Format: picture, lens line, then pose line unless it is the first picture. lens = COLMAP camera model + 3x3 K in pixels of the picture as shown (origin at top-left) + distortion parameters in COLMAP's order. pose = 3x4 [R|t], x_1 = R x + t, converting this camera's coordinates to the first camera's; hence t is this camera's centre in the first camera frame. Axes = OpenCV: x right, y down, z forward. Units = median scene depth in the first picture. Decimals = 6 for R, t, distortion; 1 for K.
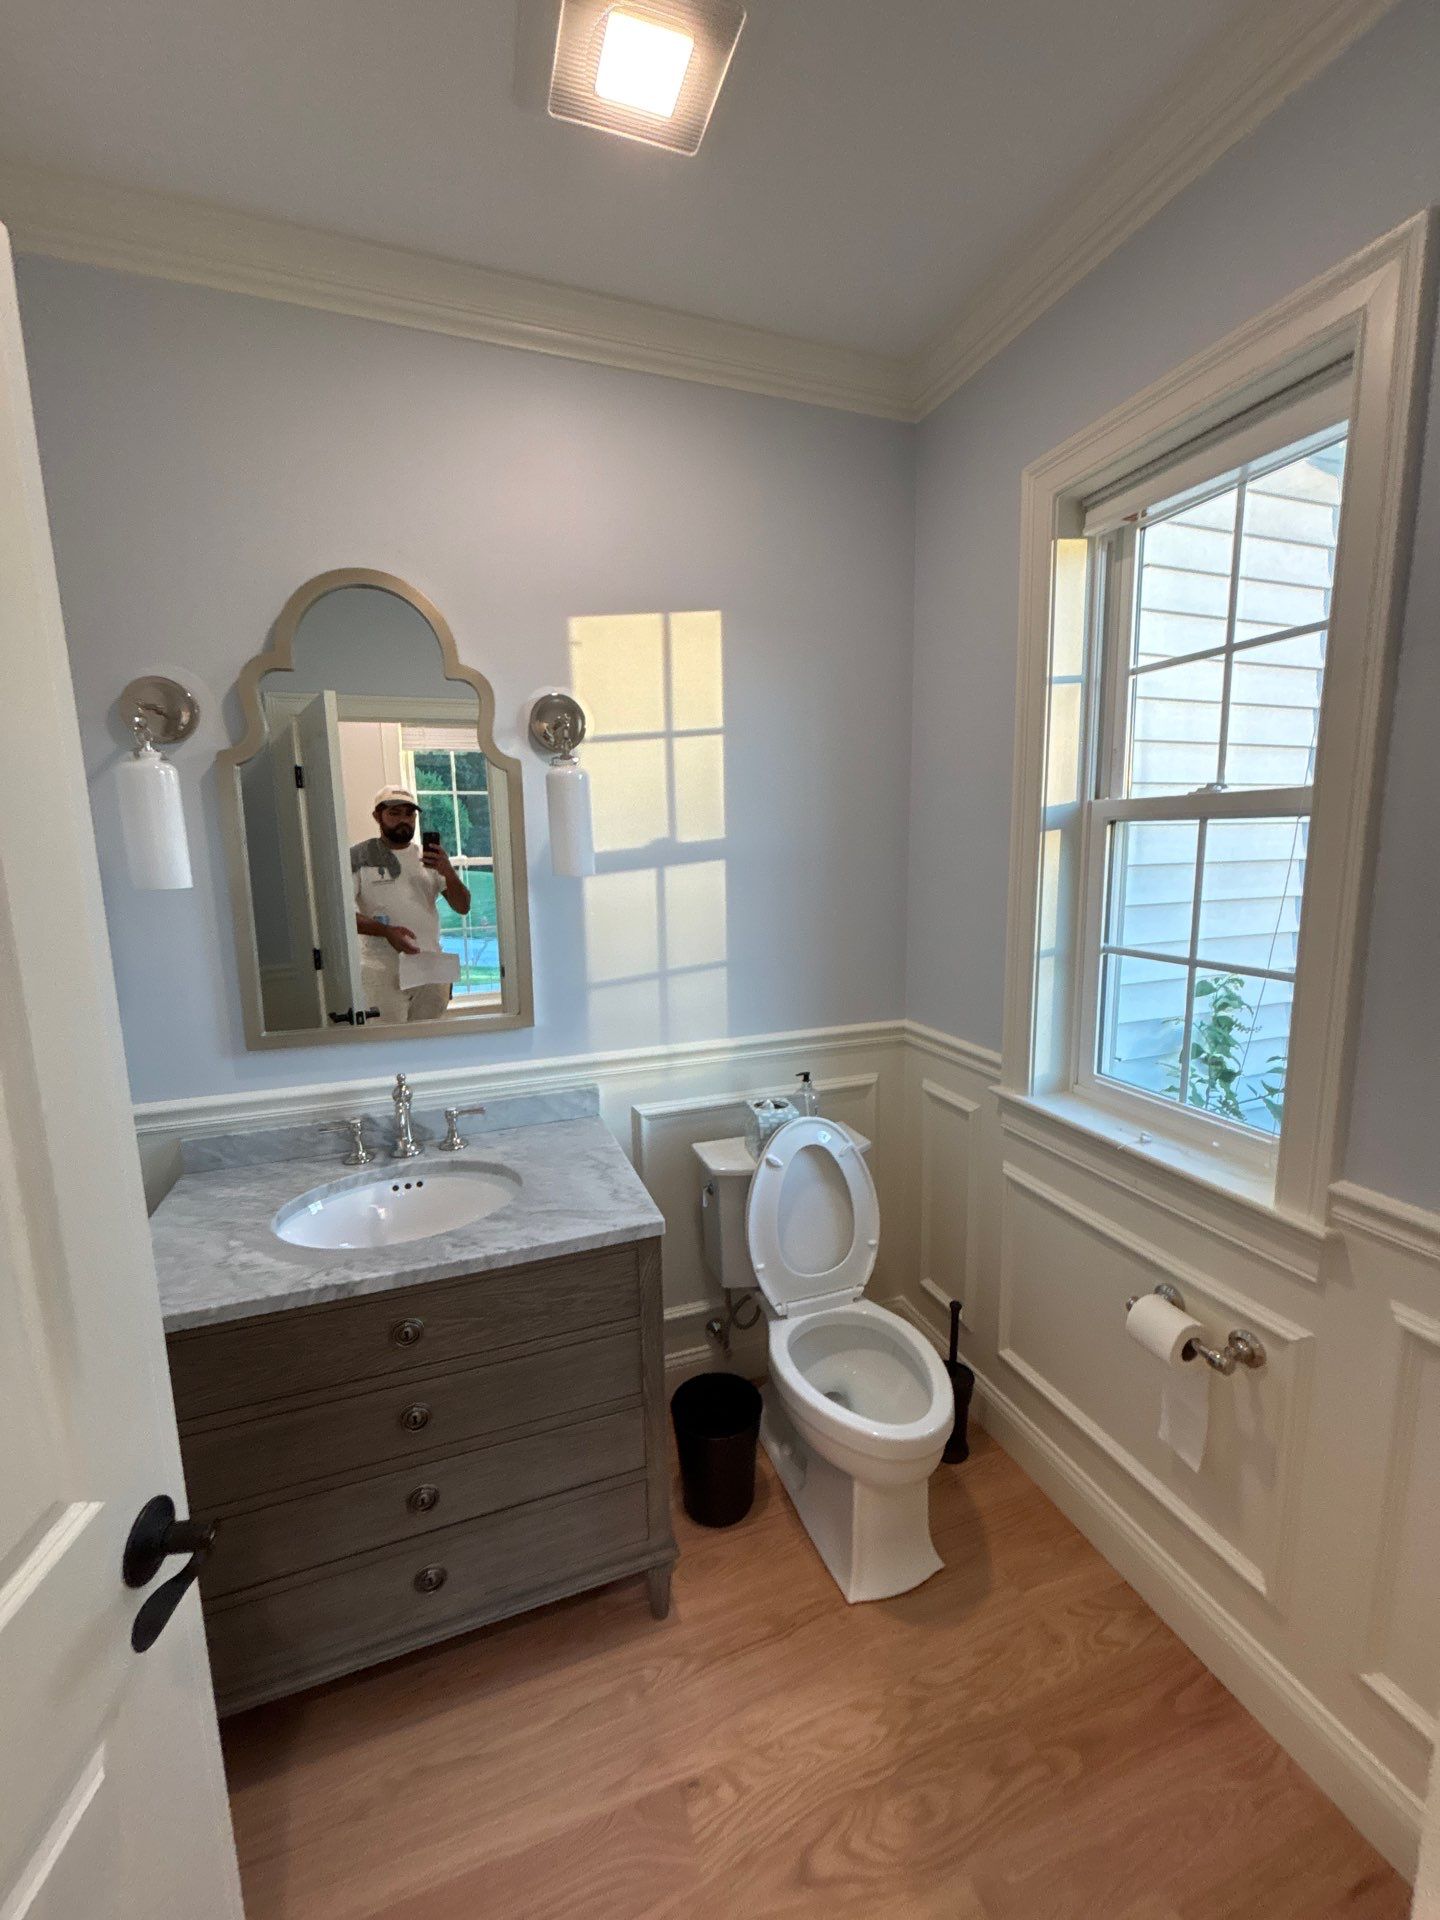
lens RADIAL K [[770.8, 0, 720.8], [0, 770.8, 958.8], [0, 0, 1]] dist [0.000697, 0.000508]
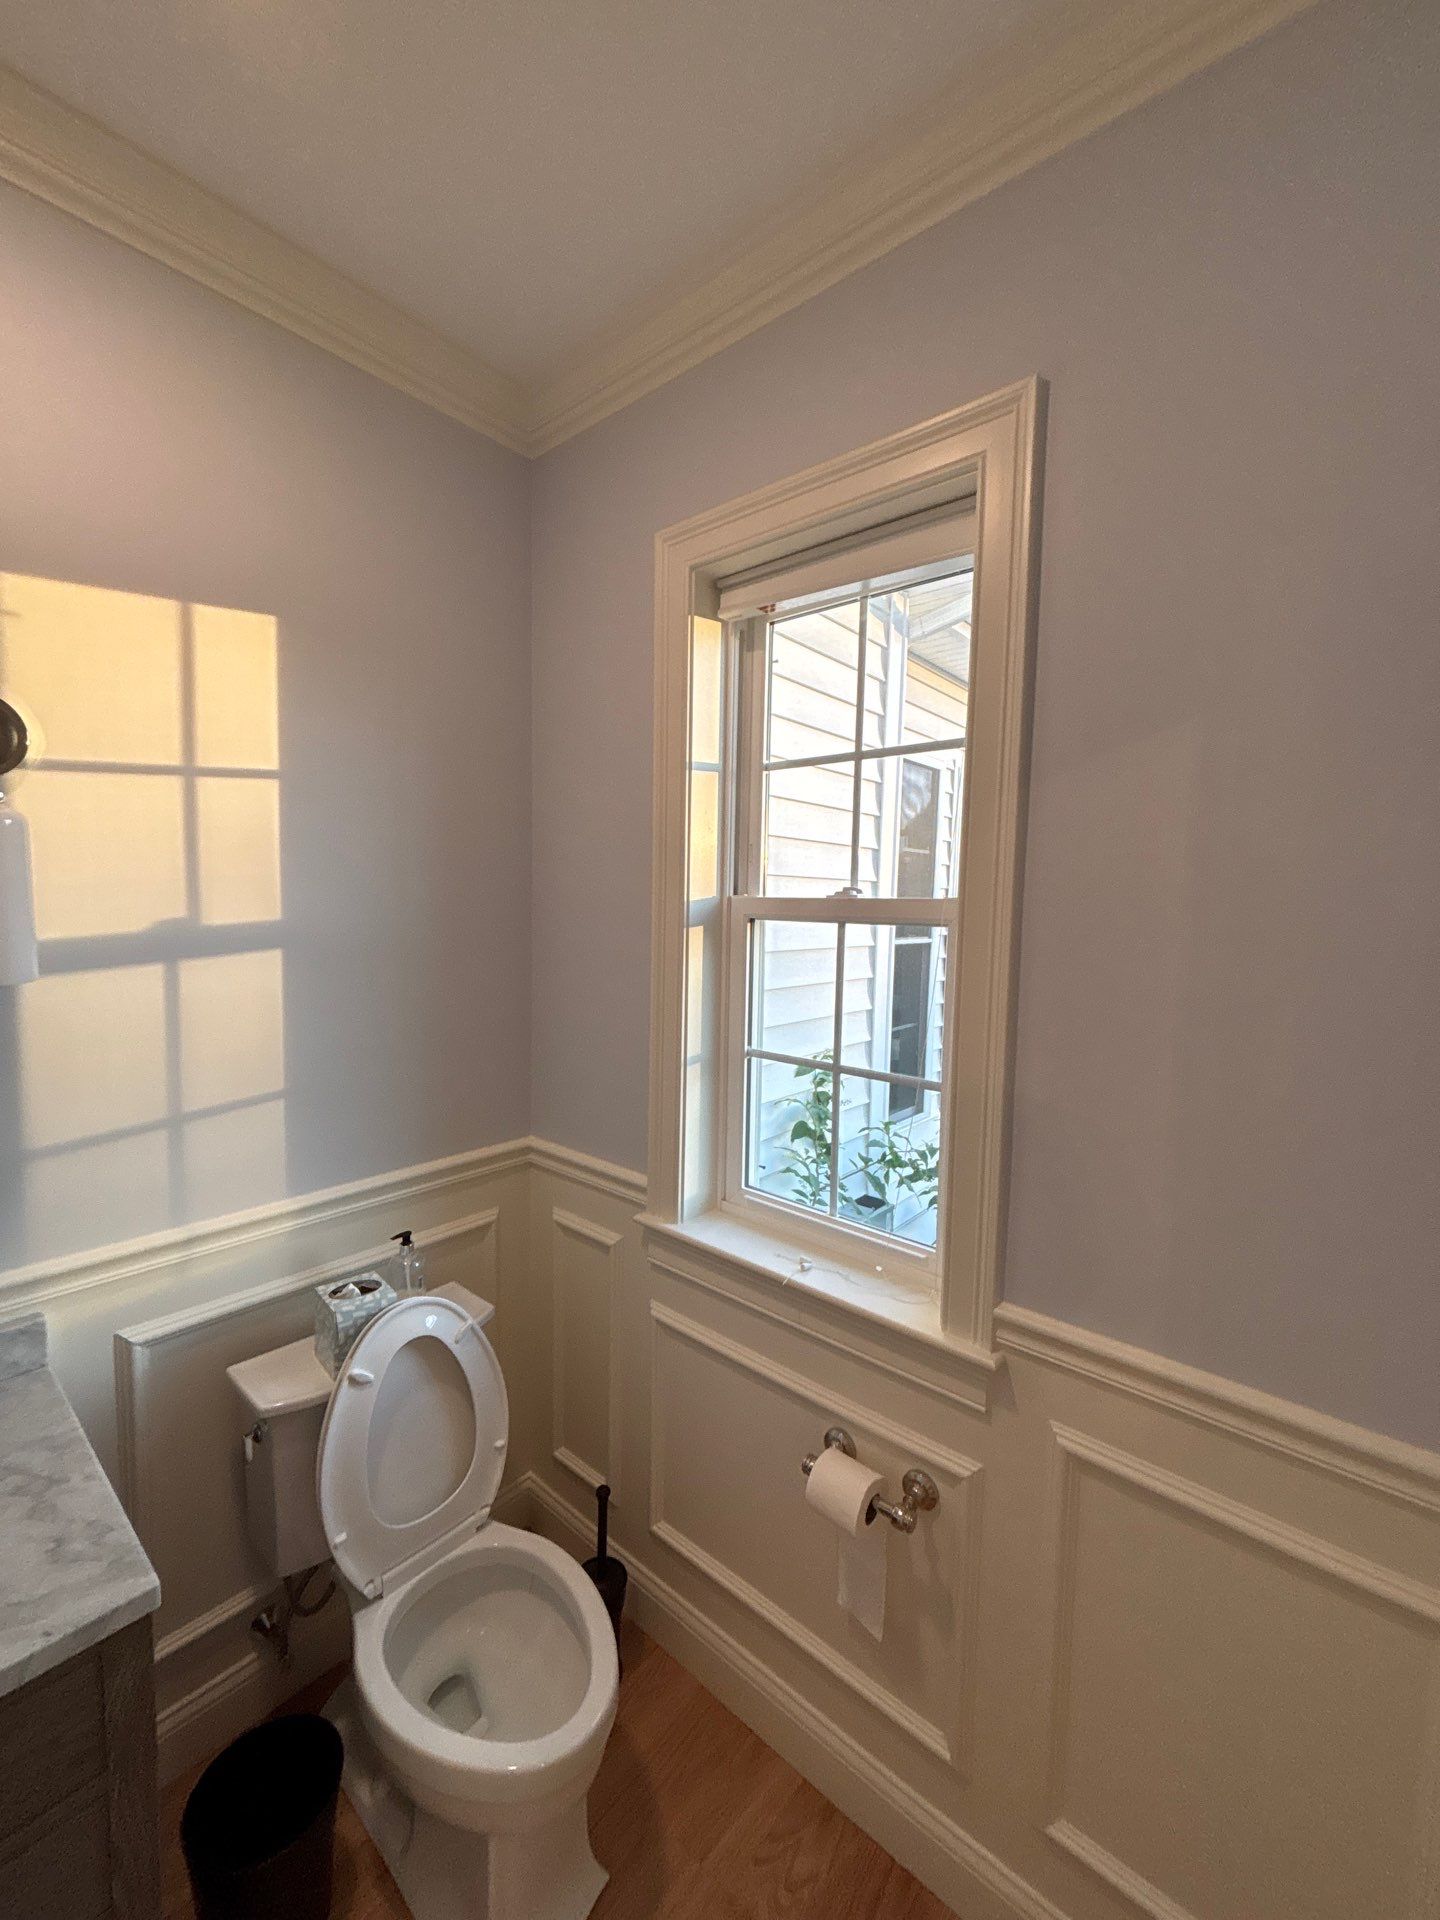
lens RADIAL K [[769.4, 0, 721.6], [0, 769.4, 959.0], [0, 0, 1]] dist [0.000158, -0.000435]
pose [[0.868850, -0.000755, 0.495076, 0.007551], [0.038943, 0.997005, -0.066824, -0.063582], [-0.493542, 0.077340, 0.866276, 0.195551]]
